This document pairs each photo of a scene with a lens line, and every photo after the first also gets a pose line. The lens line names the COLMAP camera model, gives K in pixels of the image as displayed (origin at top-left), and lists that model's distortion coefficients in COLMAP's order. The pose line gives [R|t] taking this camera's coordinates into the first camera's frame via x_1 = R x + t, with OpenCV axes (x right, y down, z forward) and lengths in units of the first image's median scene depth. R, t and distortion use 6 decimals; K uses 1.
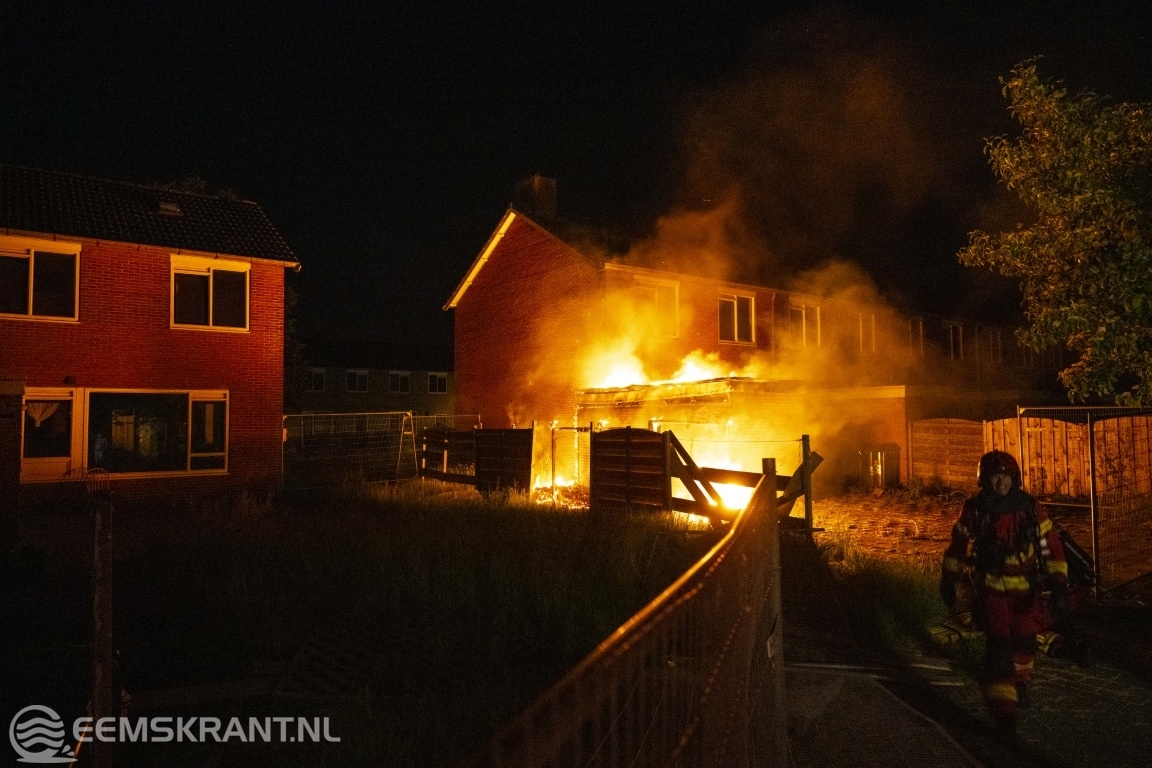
lens RADIAL K [[763.9, 0, 568.8], [0, 763.9, 378.3], [0, 0, 1]] dist [-0.019775, -0.001243]
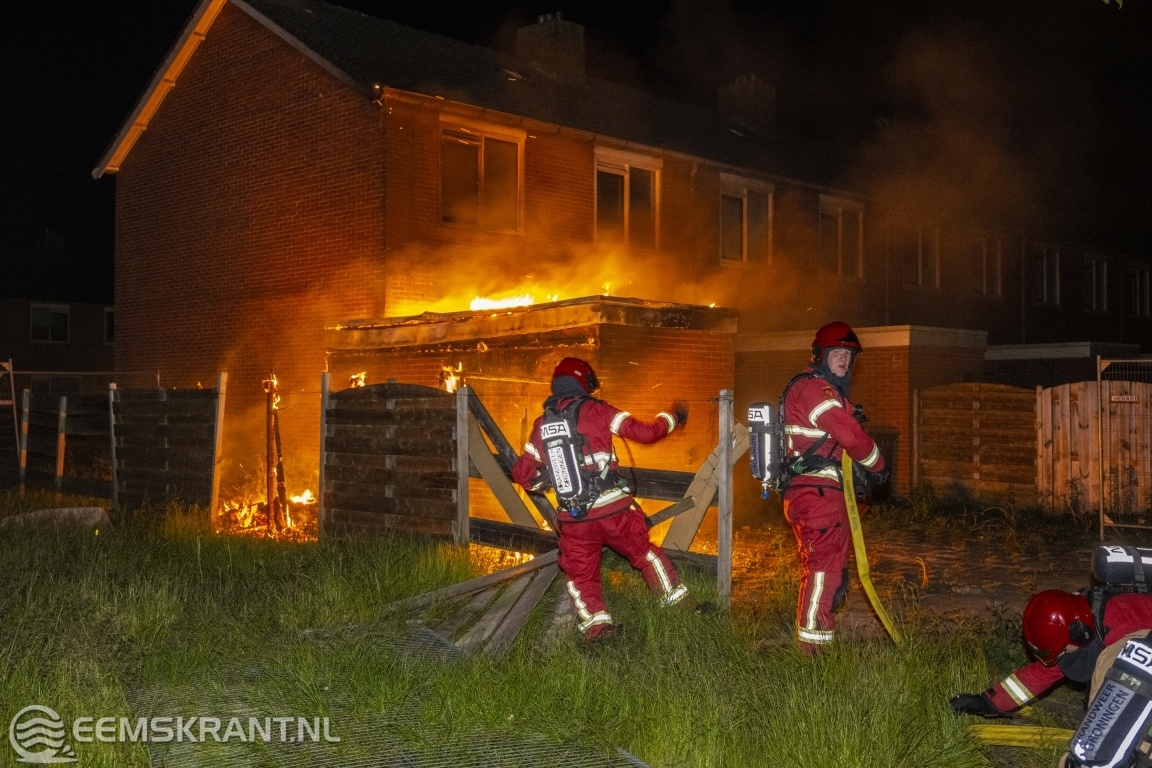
lens RADIAL K [[1246.6, 0, 581.2], [0, 1246.6, 388.1], [0, 0, 1]] dist [-0.018621, 0.000000]
pose [[0.987108, 0.010187, 0.159732, 0.052015], [-0.017064, 0.998983, 0.041736, 0.023570], [-0.159144, -0.043923, 0.986278, 0.121519]]
